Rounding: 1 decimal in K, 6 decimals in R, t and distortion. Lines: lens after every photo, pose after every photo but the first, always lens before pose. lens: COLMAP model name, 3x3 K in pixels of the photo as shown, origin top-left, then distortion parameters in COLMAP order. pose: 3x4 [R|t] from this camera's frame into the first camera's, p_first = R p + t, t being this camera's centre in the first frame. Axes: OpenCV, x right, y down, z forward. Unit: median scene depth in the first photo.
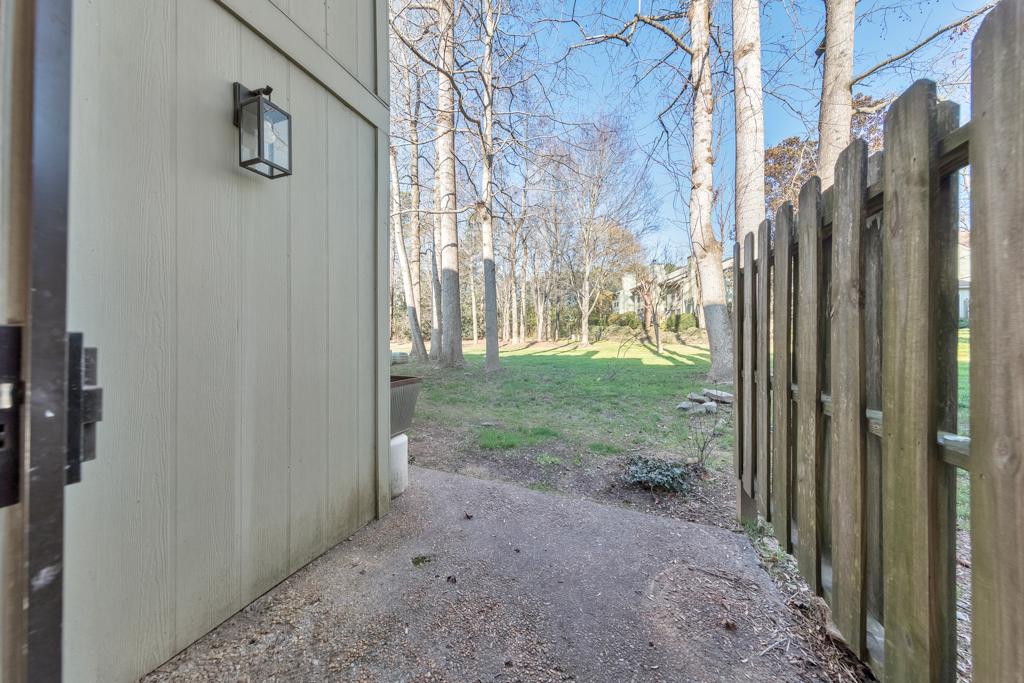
lens RADIAL K [[321.3, 0, 511.3], [0, 321.3, 334.4], [0, 0, 1]] dist [0.000769, -0.000004]
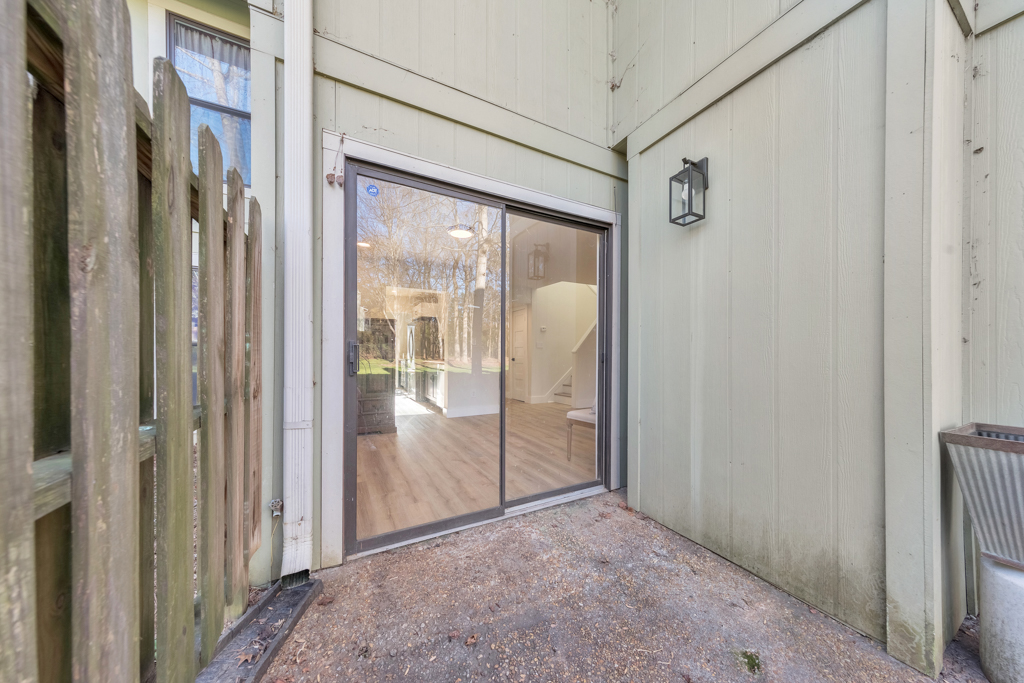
lens RADIAL K [[322.6, 0, 513.2], [0, 322.6, 345.8], [0, 0, 1]] dist [0.005880, -0.000117]
pose [[-0.647643, -0.015531, -0.761786, 0.212287], [0.003318, 0.999725, -0.023203, 0.013433], [0.761937, -0.017555, -0.647413, 0.383022]]
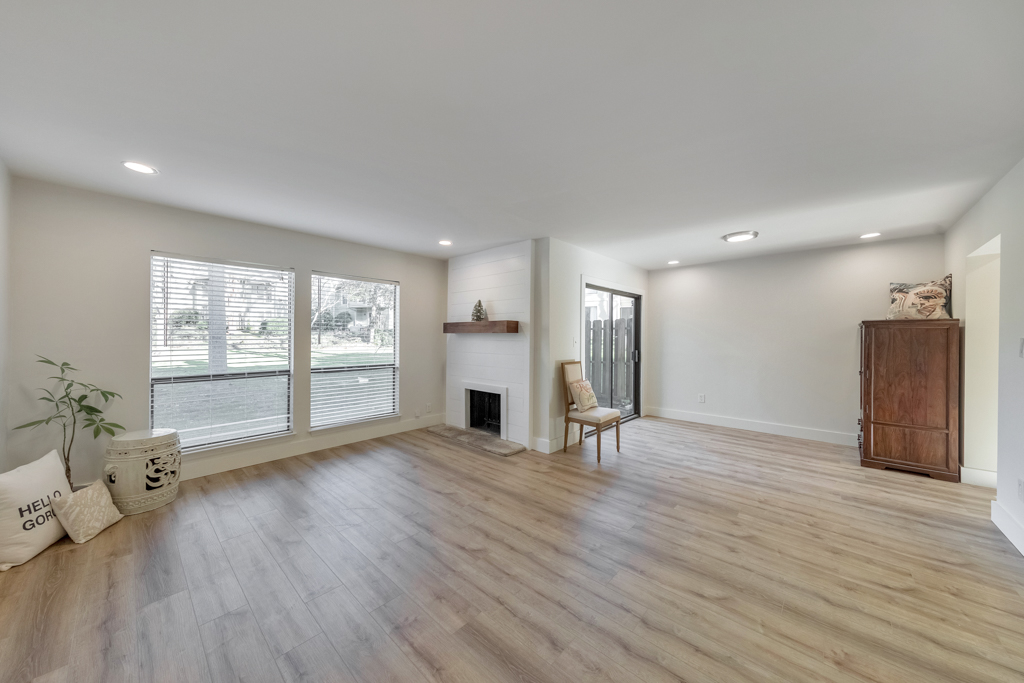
lens RADIAL K [[354.1, 0, 512.0], [0, 354.1, 341.5], [0, 0, 1]] dist [0.001446, -0.000019]
pose [[0.363303, -0.004261, 0.931661, -1.305994], [-0.007593, 0.999943, 0.007534, -0.040159], [-0.931640, -0.009811, 0.363250, -0.039631]]
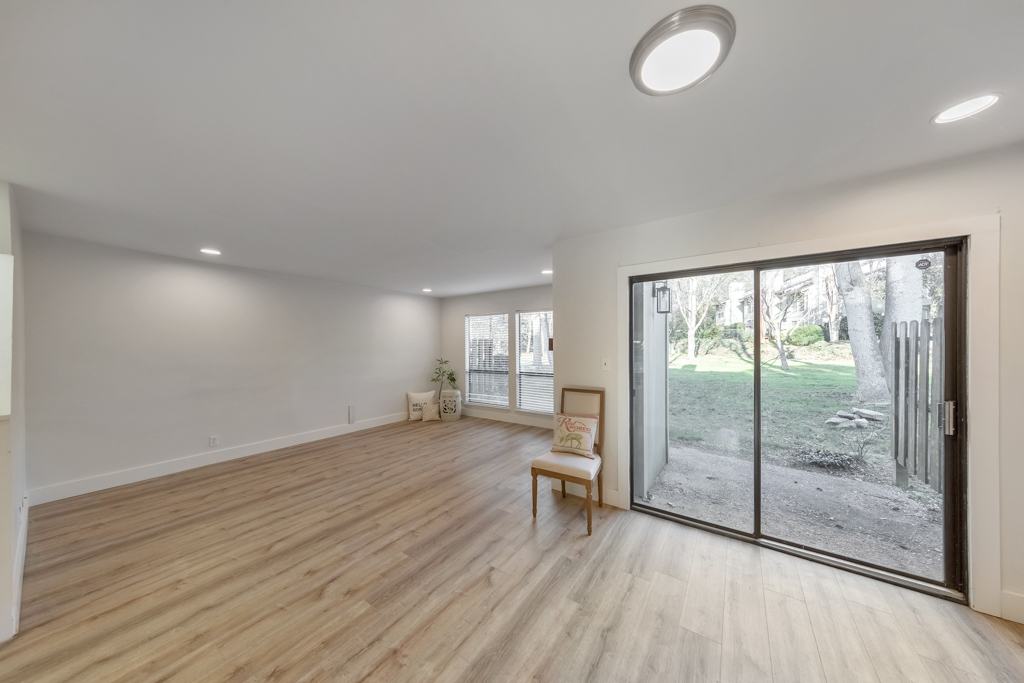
lens RADIAL K [[322.6, 0, 513.2], [0, 322.6, 345.8], [0, 0, 1]] dist [0.005880, -0.000117]
pose [[0.972671, 0.003335, -0.232165, -0.384095], [-0.002025, 0.999981, 0.005877, -0.072347], [0.232180, -0.005246, 0.972659, -0.511046]]
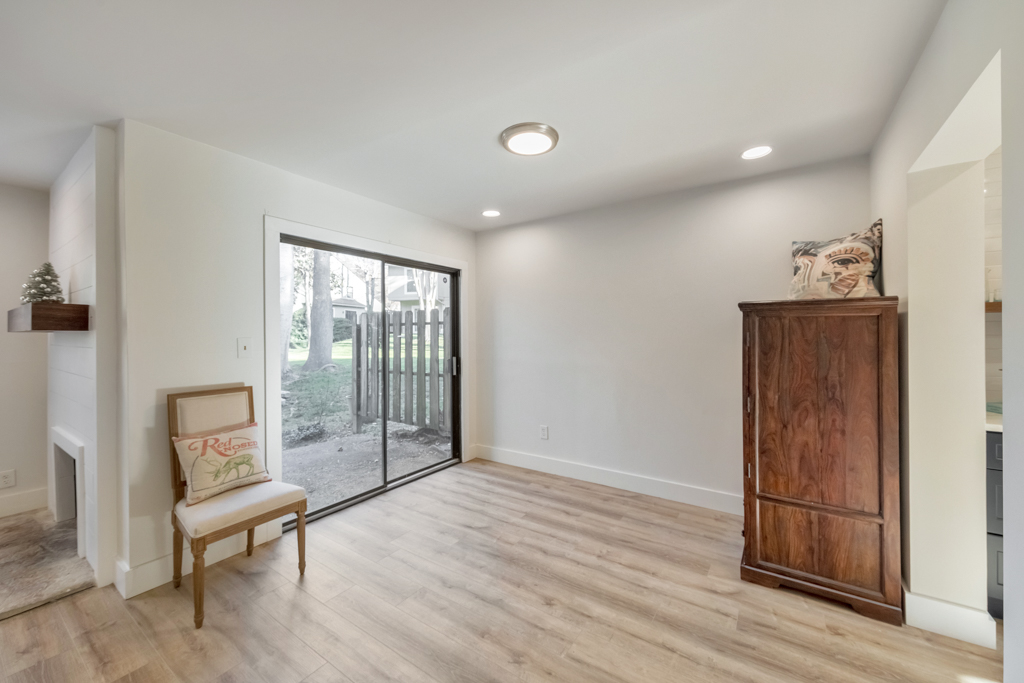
lens RADIAL K [[394.0, 0, 513.3], [0, 394.0, 337.3], [0, 0, 1]] dist [0.000849, 0.000035]
pose [[0.223864, -0.000215, 0.974620, -0.794316], [0.001938, 0.999998, -0.000224, -0.046370], [-0.974619, 0.001939, 0.223864, -0.325829]]
